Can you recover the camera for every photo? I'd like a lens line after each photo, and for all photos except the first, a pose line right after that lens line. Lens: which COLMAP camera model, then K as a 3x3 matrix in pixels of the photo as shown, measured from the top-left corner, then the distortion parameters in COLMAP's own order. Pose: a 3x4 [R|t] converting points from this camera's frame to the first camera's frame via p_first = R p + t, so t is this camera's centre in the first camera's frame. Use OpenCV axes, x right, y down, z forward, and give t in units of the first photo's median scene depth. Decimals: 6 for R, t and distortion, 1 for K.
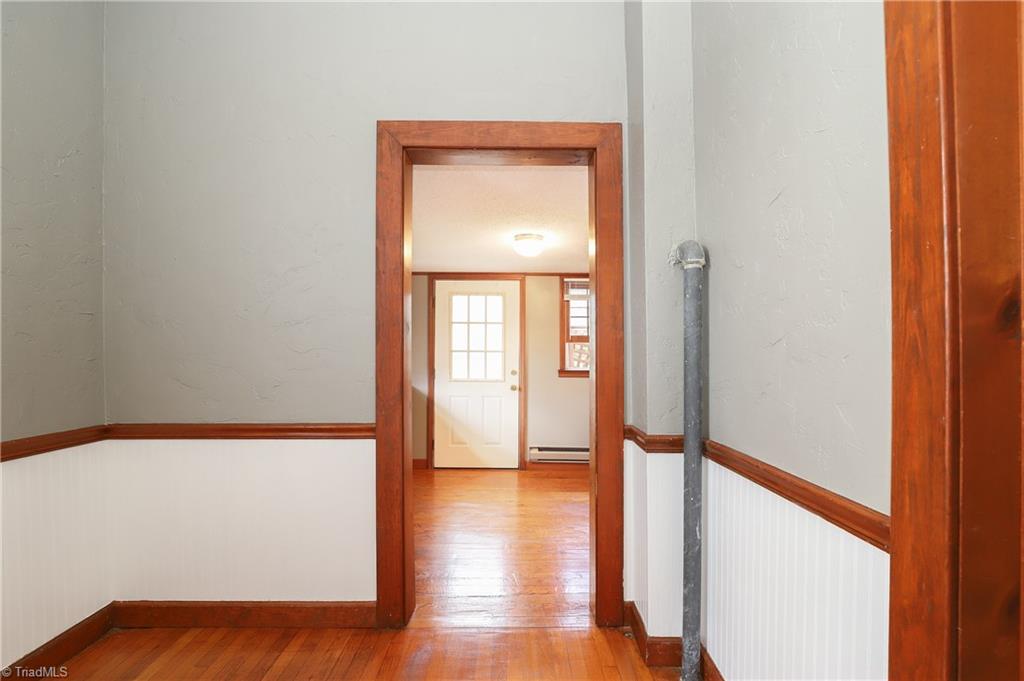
lens RADIAL K [[474.4, 0, 516.9], [0, 474.4, 347.6], [0, 0, 1]] dist [-0.028900, 0.001200]
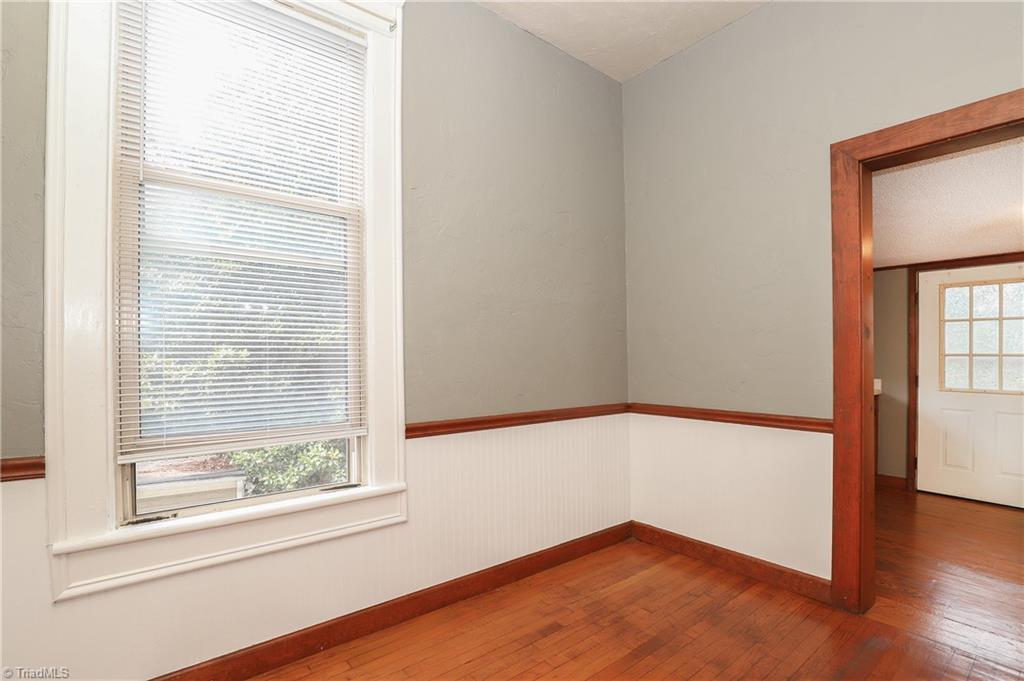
lens RADIAL K [[463.5, 0, 507.5], [0, 463.5, 349.4], [0, 0, 1]] dist [-0.043416, 0.008137]
pose [[0.597637, -0.005576, -0.801747, 0.036114], [0.002079, 0.999983, -0.005405, 0.000379], [0.801764, 0.001564, 0.597639, -0.090254]]
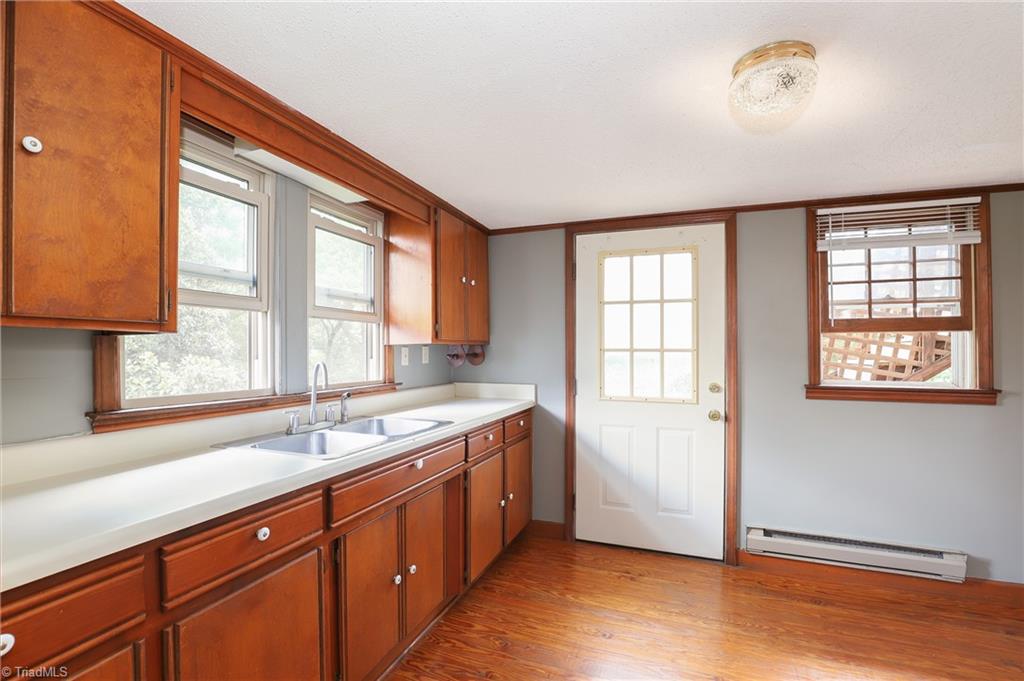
lens RADIAL K [[474.4, 0, 516.9], [0, 474.4, 347.6], [0, 0, 1]] dist [-0.028900, 0.001200]
pose [[0.935475, -0.005476, -0.353351, -0.028066], [0.010220, 0.999881, 0.011560, -0.003893], [0.353246, -0.014425, 0.935419, 0.404376]]
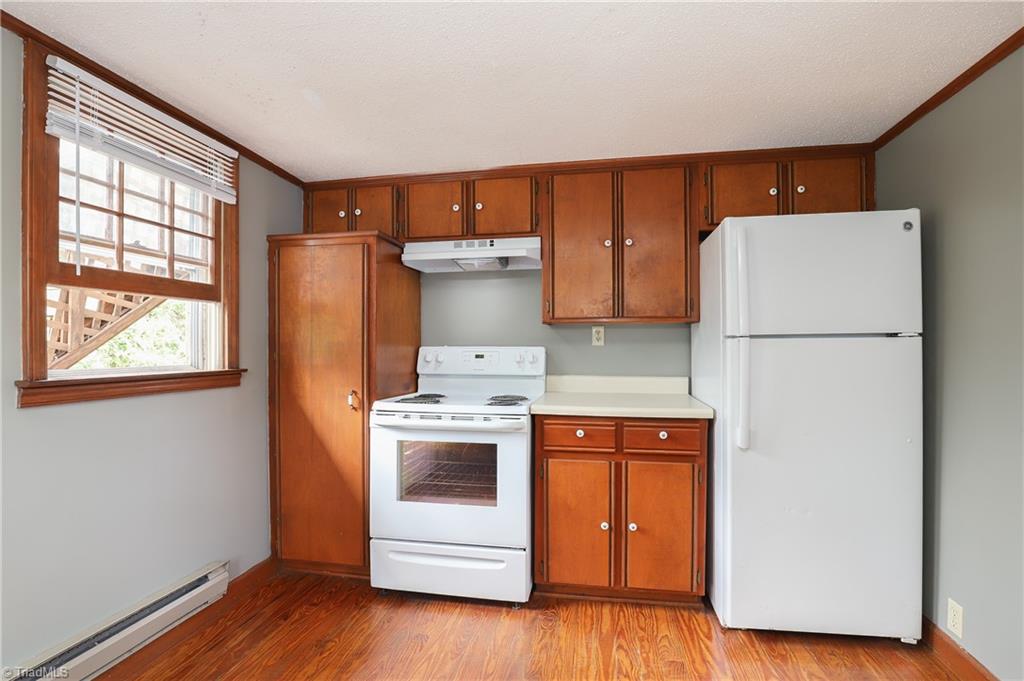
lens RADIAL K [[474.4, 0, 516.9], [0, 474.4, 347.6], [0, 0, 1]] dist [-0.028900, 0.001200]
pose [[0.169231, -0.010316, 0.985522, -0.123428], [-0.020526, 0.999691, 0.013989, 0.017718], [-0.985363, -0.022596, 0.168967, 0.683354]]
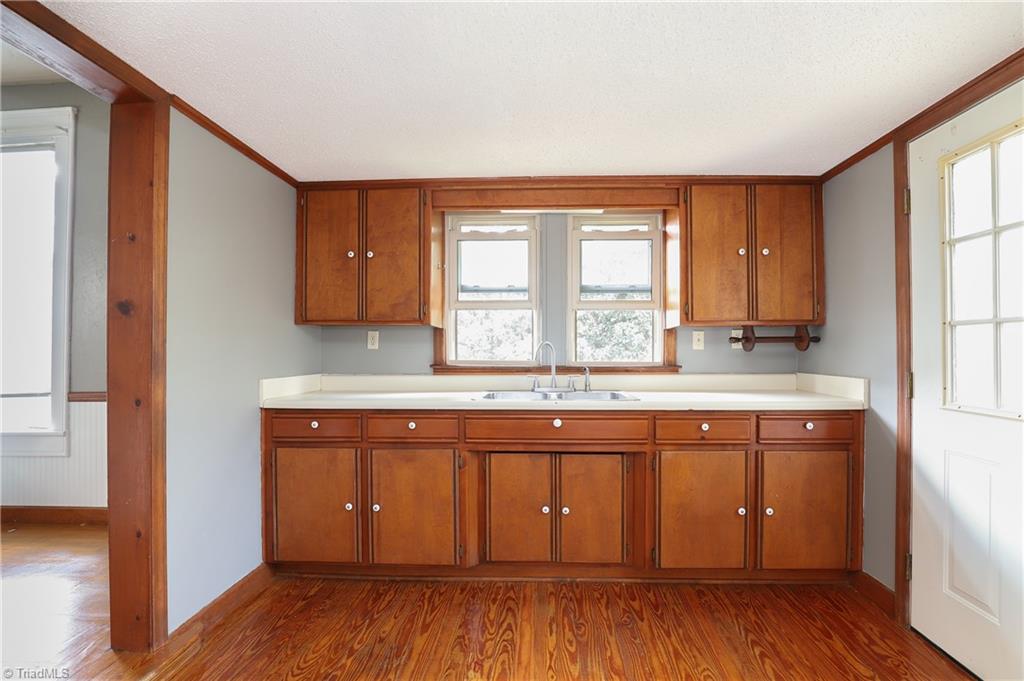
lens RADIAL K [[474.4, 0, 516.9], [0, 474.4, 347.6], [0, 0, 1]] dist [-0.028900, 0.001200]
pose [[-0.059565, -0.008639, -0.998187, 0.224951], [0.022115, 0.999706, -0.009971, 0.021839], [0.997979, -0.022669, -0.059357, 0.709887]]
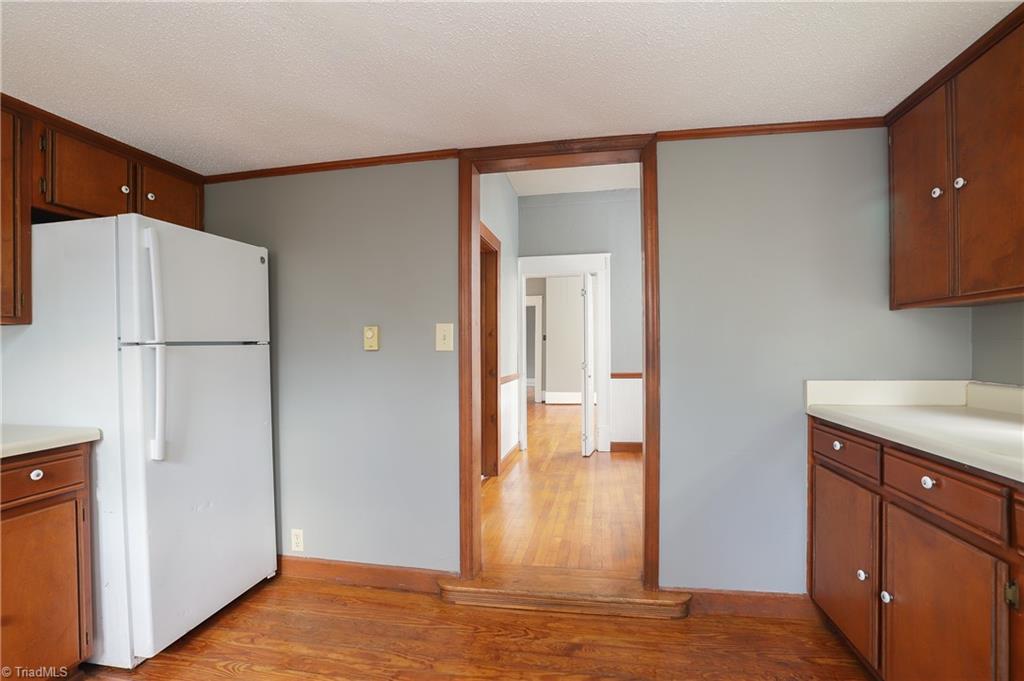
lens RADIAL K [[474.4, 0, 516.9], [0, 474.4, 347.6], [0, 0, 1]] dist [-0.028900, 0.001200]
pose [[-0.984764, 0.008077, 0.173709, -0.056632], [0.004728, 0.999795, -0.019688, 0.021673], [-0.173832, -0.018567, -0.984600, 0.865423]]
